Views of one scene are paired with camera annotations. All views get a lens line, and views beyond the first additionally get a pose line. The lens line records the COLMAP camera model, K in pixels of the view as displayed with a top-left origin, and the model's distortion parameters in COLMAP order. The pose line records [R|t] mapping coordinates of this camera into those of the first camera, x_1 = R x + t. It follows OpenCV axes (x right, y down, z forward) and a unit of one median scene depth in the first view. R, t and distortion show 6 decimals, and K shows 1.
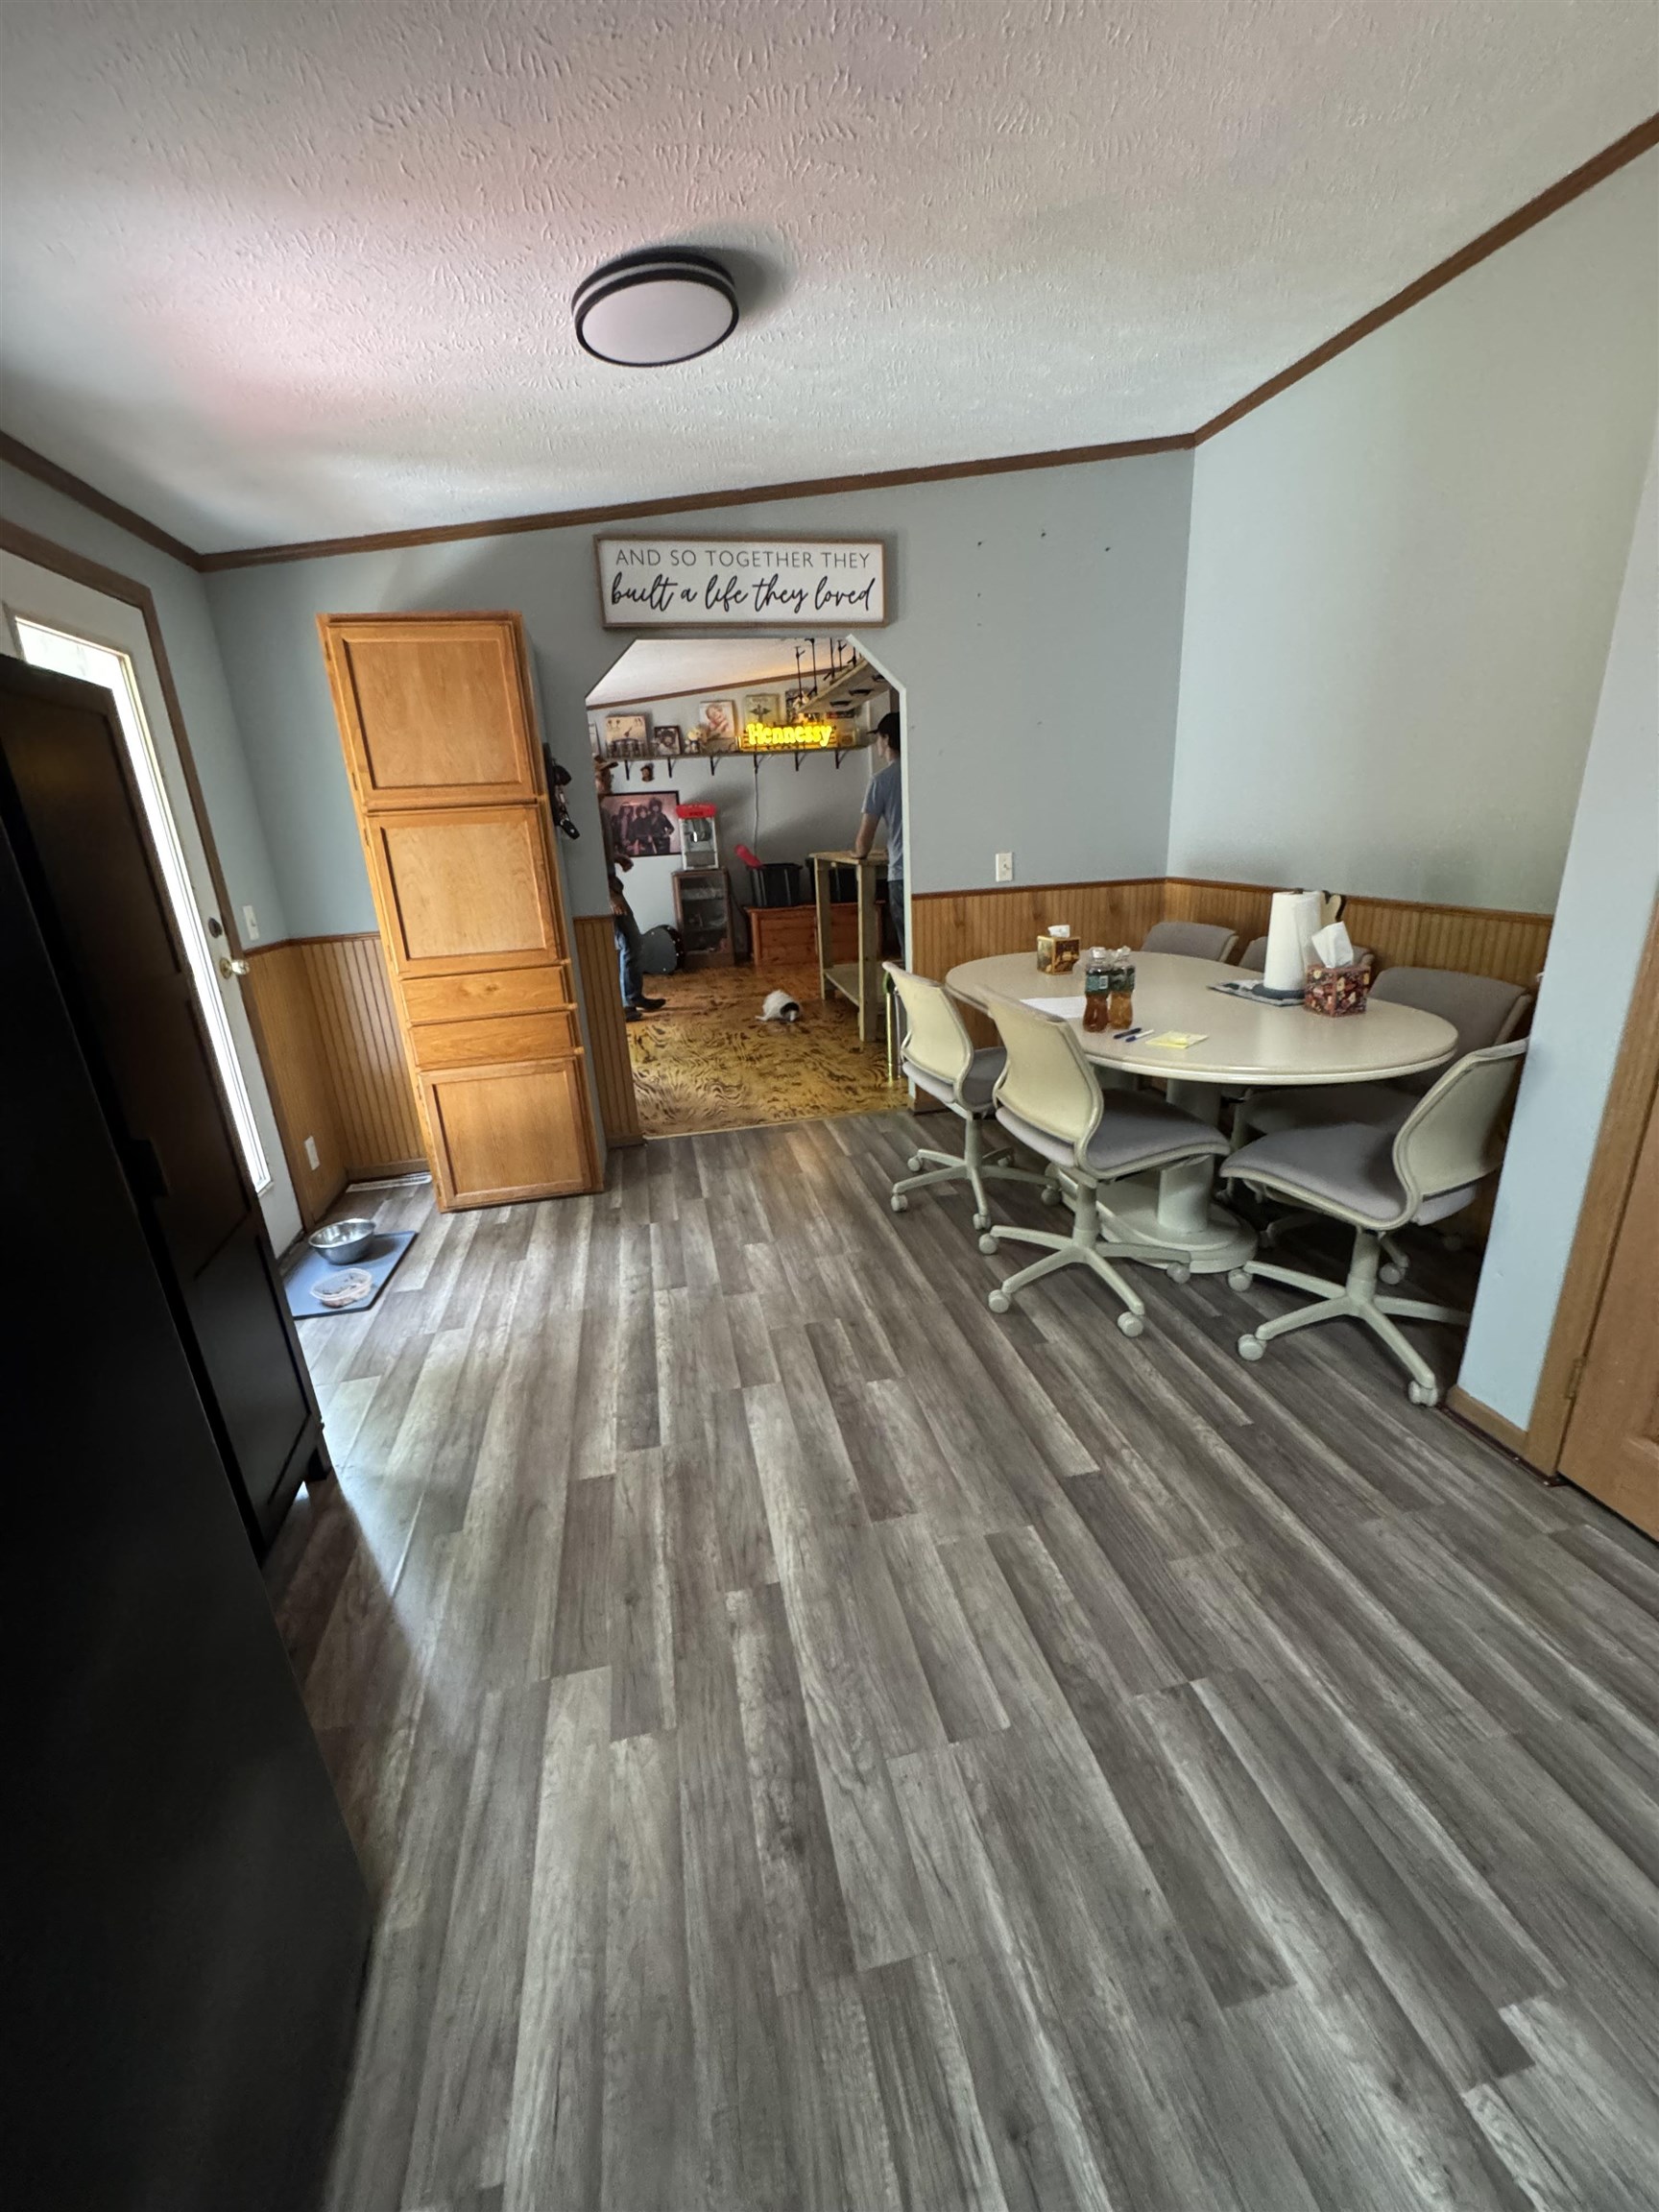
lens RADIAL K [[886.2, 0, 851.6], [0, 886.2, 1104.0], [0, 0, 1]] dist [-0.005962, 0.001520]
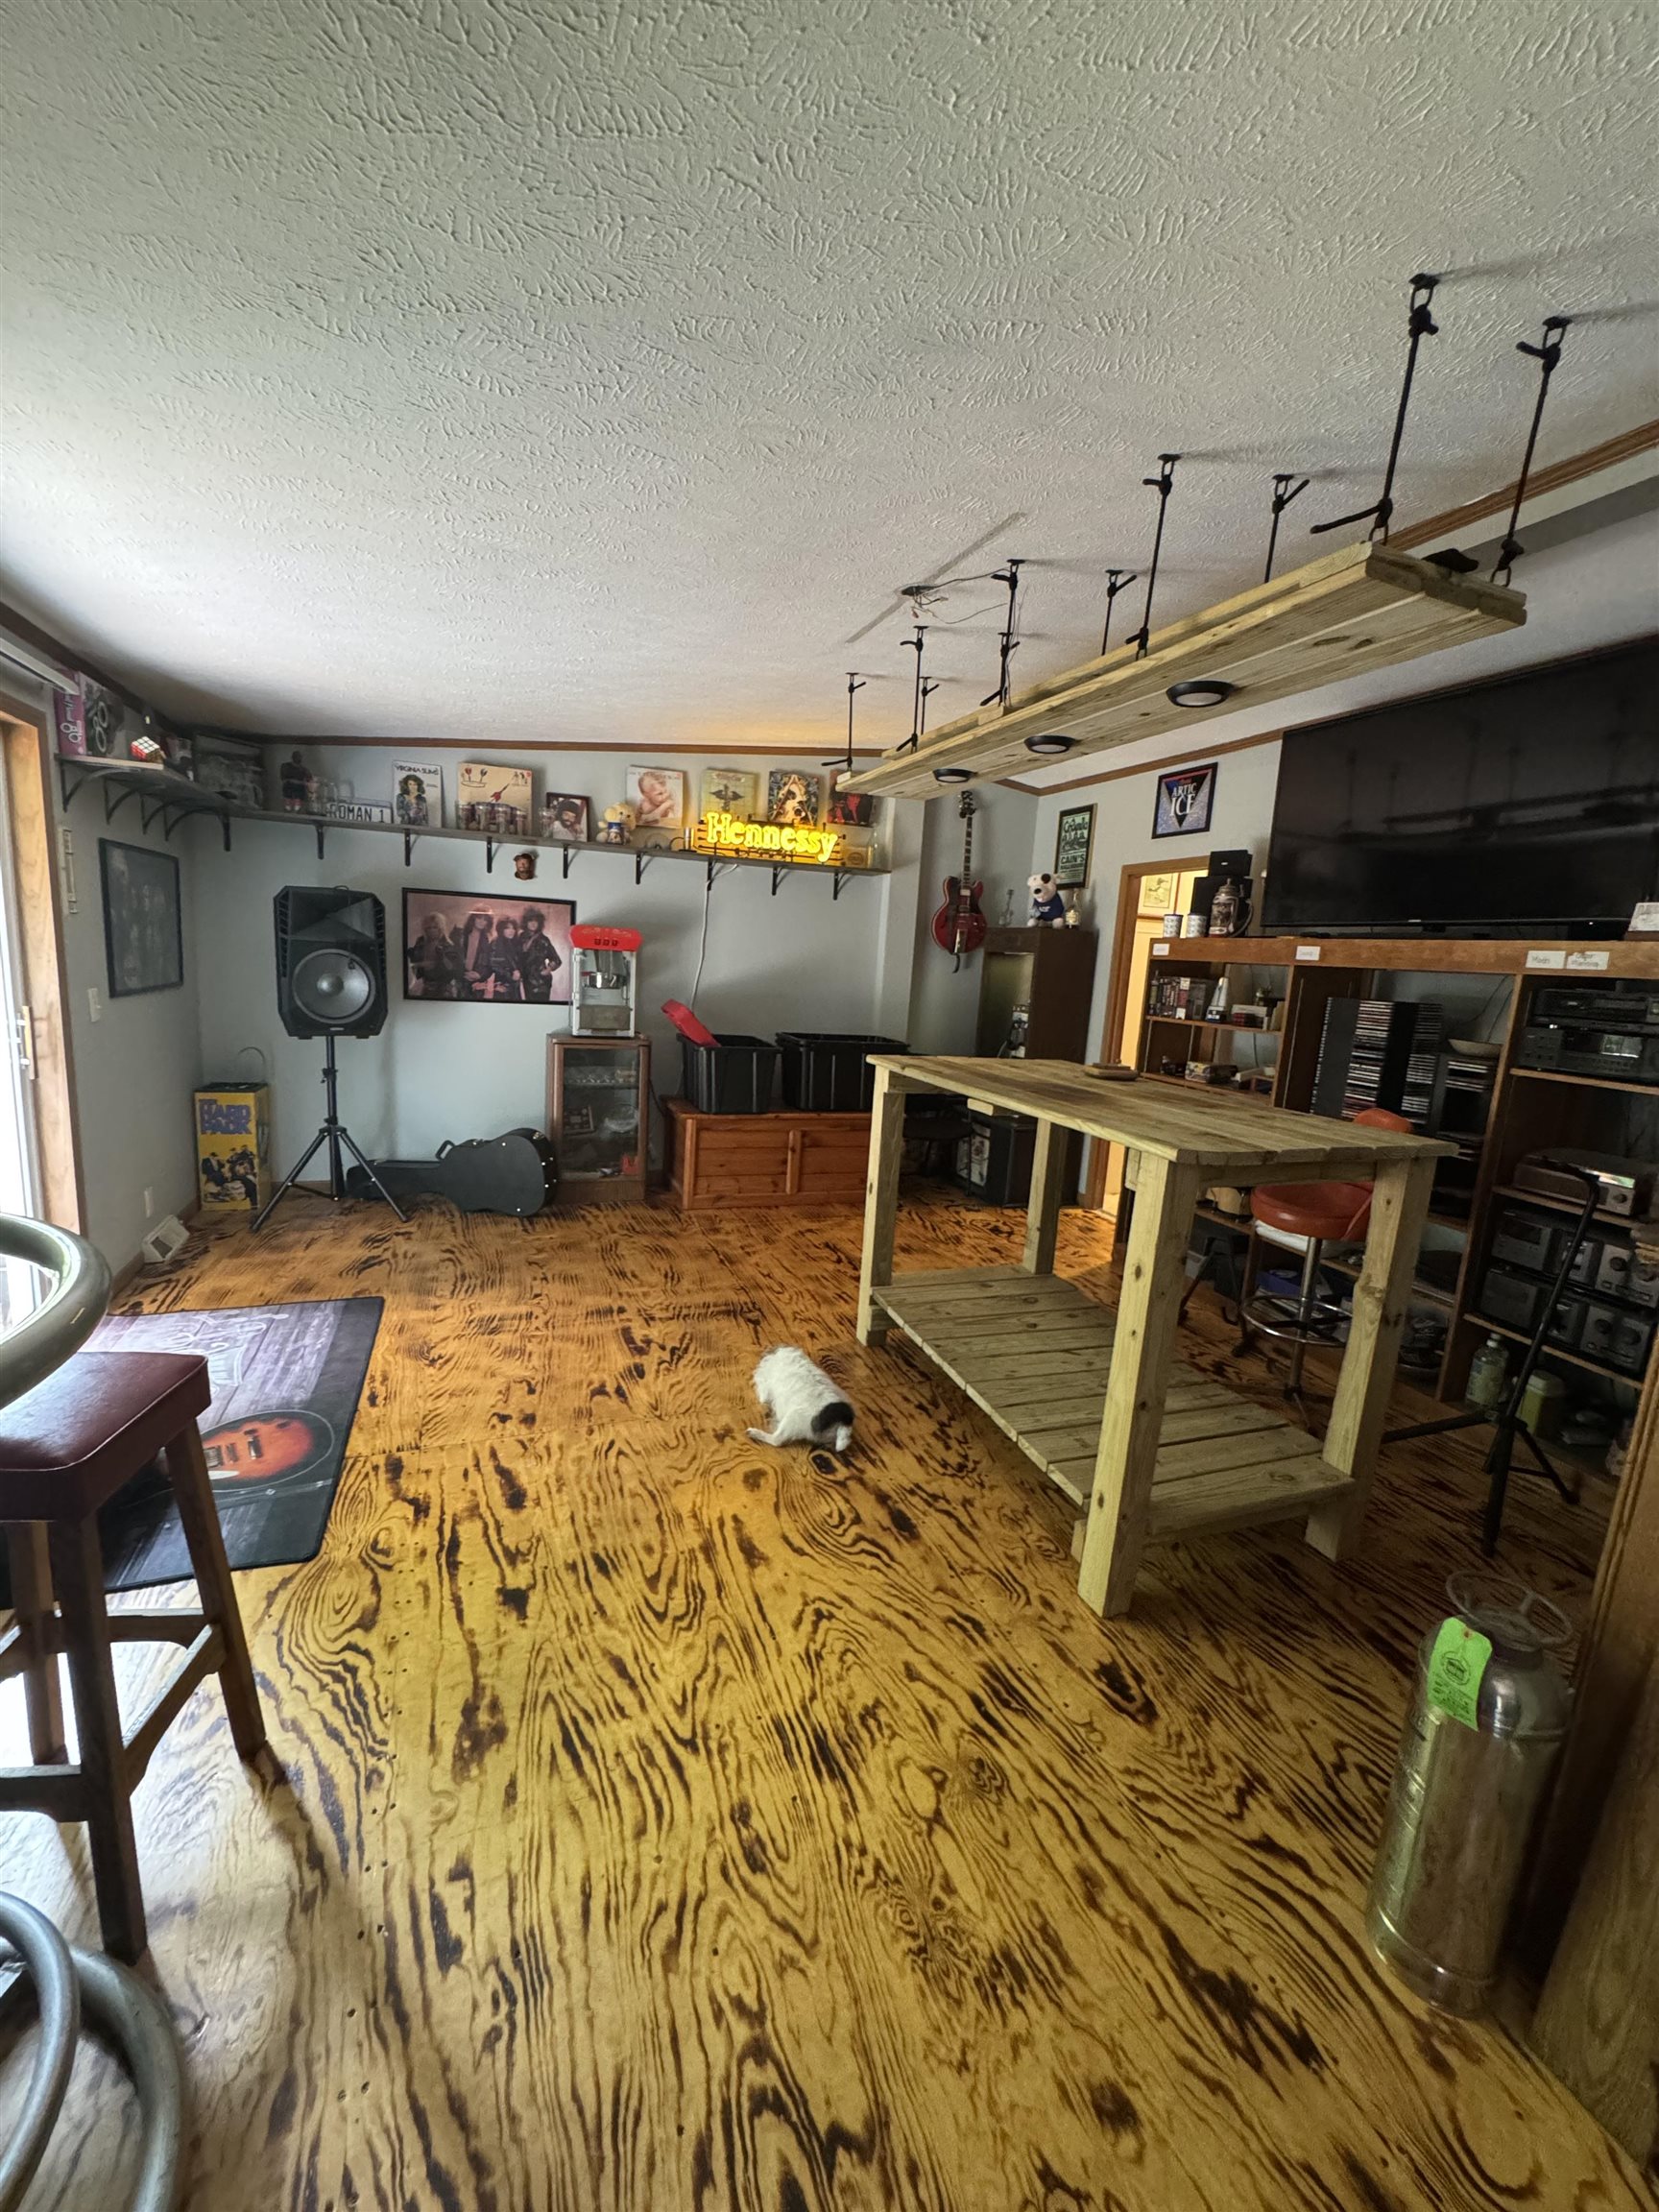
lens RADIAL K [[886.2, 0, 842.0], [0, 886.2, 1111.8], [0, 0, 1]] dist [-0.005962, 0.001520]
pose [[0.982202, 0.083690, 0.168155, -0.111294], [-0.058722, 0.987194, -0.148324, -0.140890], [-0.178414, 0.135810, 0.974538, 0.420390]]
